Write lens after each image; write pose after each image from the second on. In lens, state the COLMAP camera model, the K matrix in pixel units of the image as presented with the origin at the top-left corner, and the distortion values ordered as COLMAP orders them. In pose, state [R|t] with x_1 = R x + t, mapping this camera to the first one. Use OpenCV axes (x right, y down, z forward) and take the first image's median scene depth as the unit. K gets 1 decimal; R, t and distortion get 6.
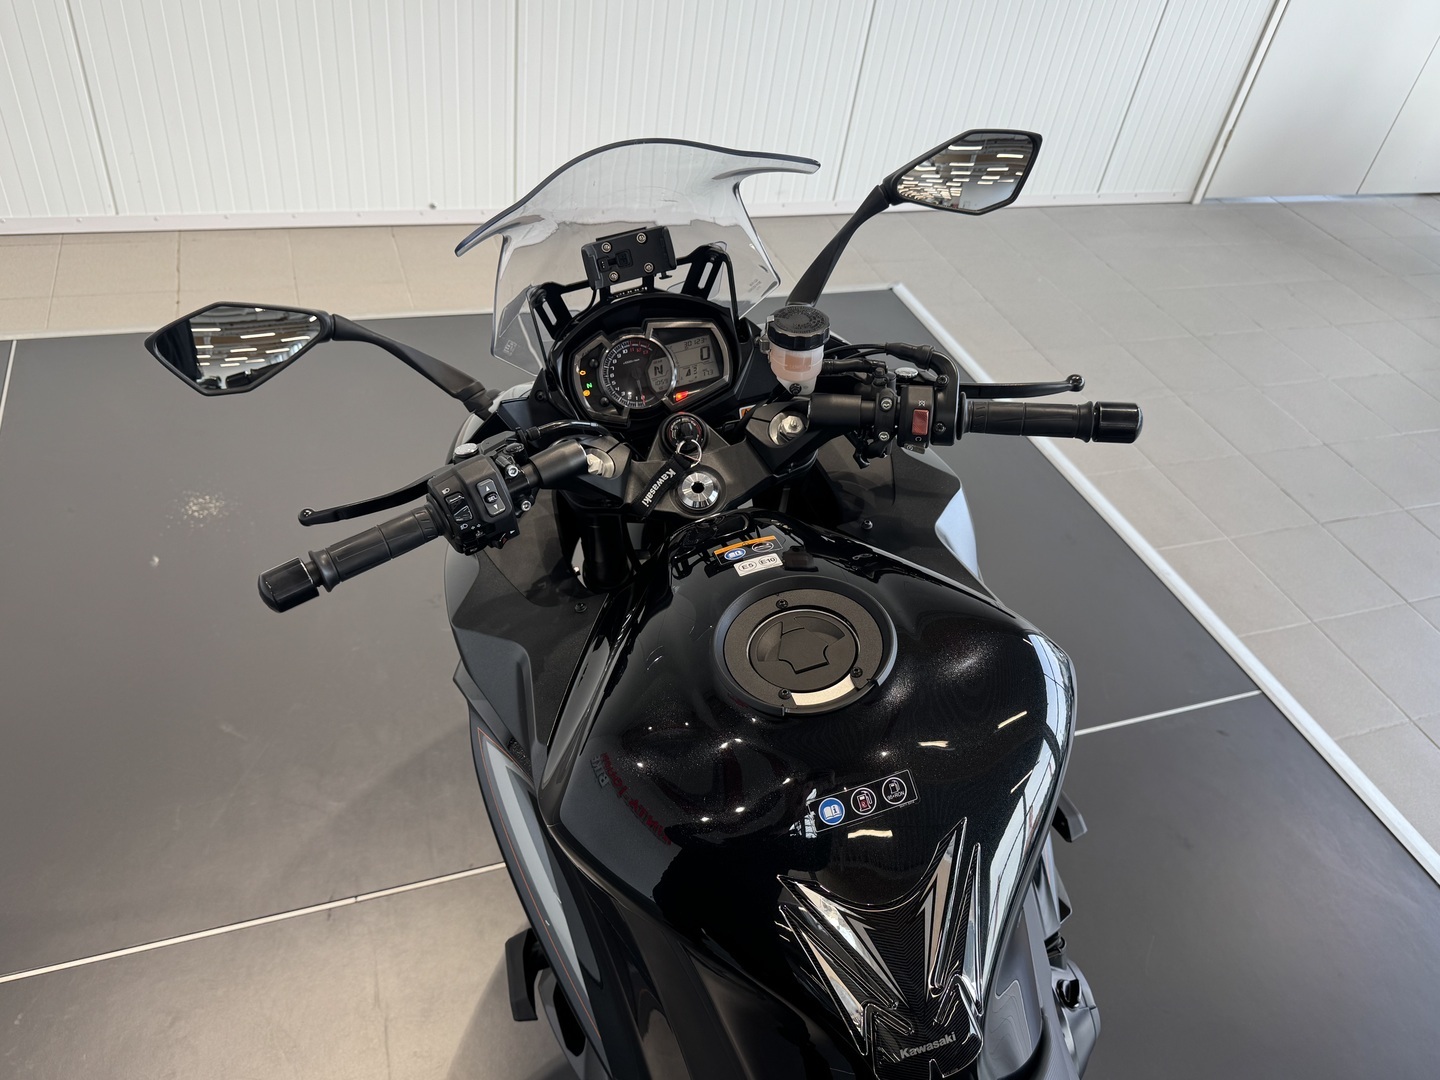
lens RADIAL K [[1102.2, 0, 719.2], [0, 1102.2, 548.8], [0, 0, 1]] dist [0.039327, -0.041932]
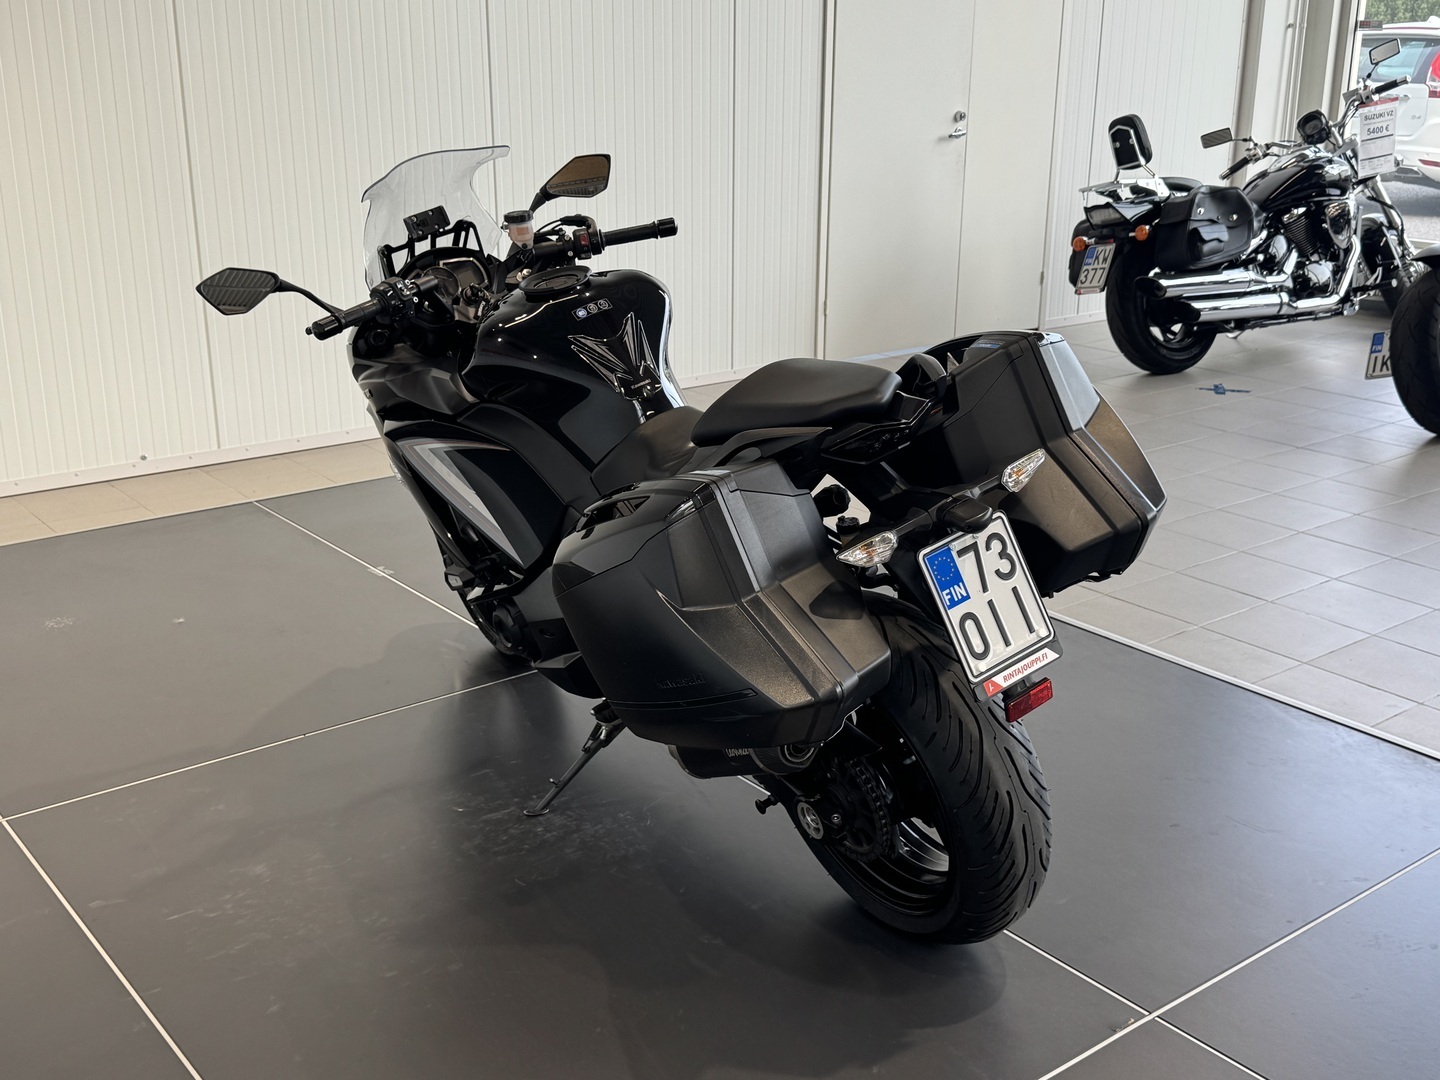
lens RADIAL K [[1631.0, 0, 718.7], [0, 1631.0, 539.6], [0, 0, 1]] dist [0.085851, 0.000000]
pose [[0.946783, -0.202201, 0.250435, -0.418760], [0.281706, 0.896927, -0.340828, 1.349122], [-0.155707, 0.393239, 0.906156, -1.485312]]
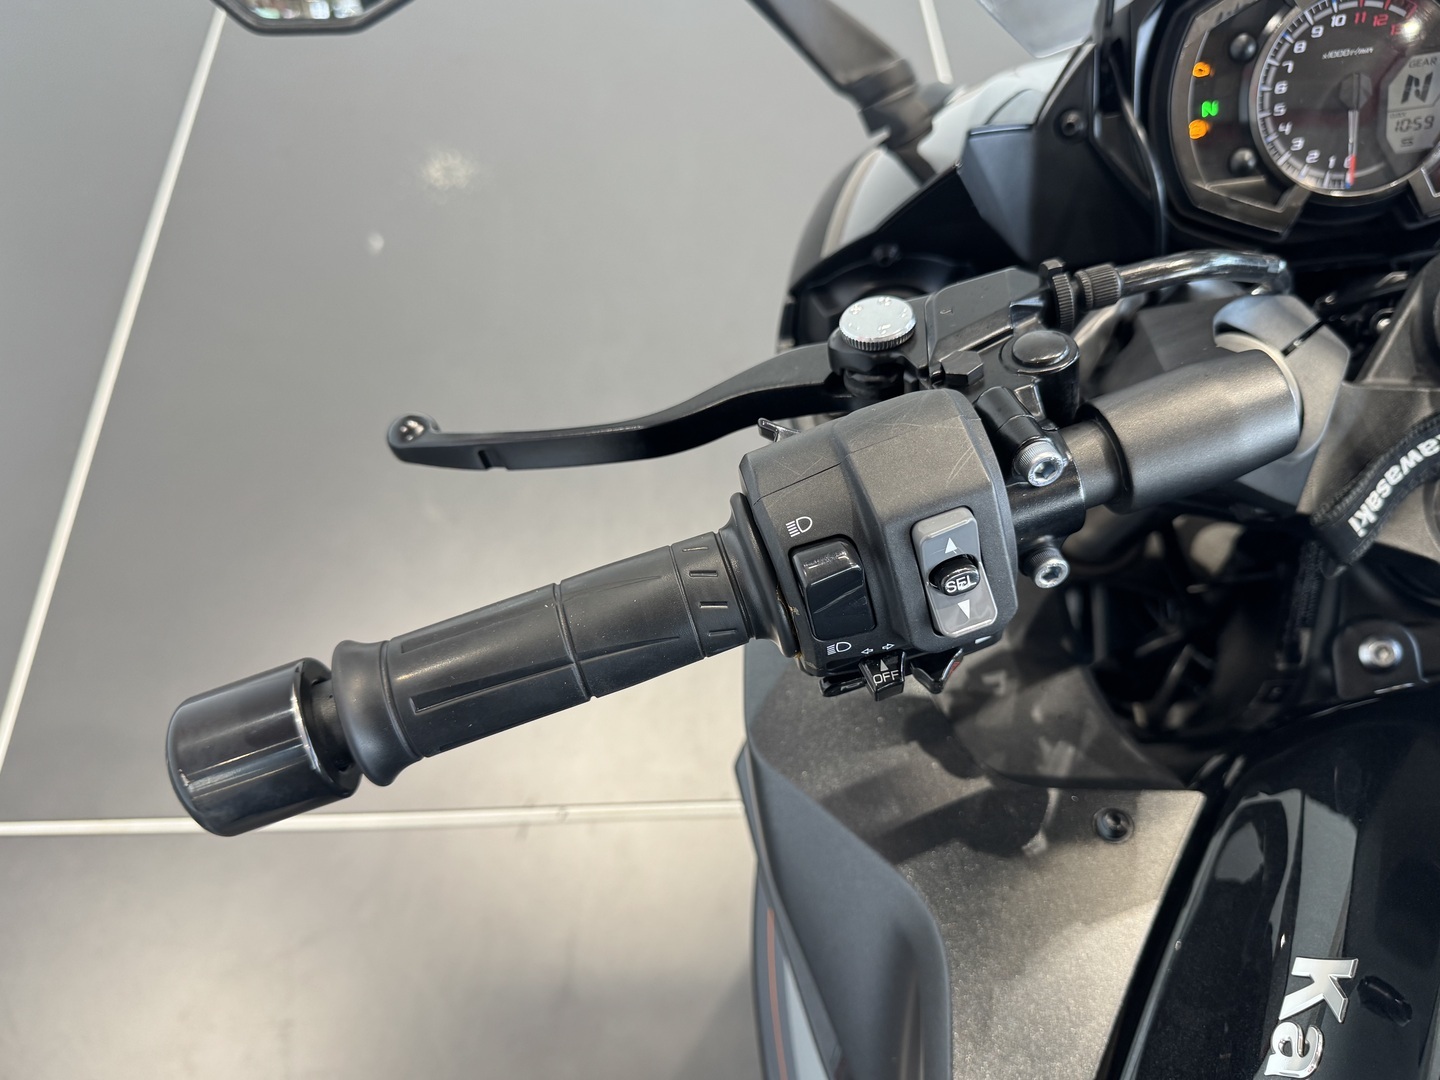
lens RADIAL K [[1102.2, 0, 723.1], [0, 1102.2, 529.2], [0, 0, 1]] dist [0.039327, -0.041932]
pose [[0.952410, 0.216114, -0.214966, -0.161795], [-0.149130, 0.945415, 0.289742, -0.099347], [0.265849, -0.243895, 0.932652, 0.580876]]
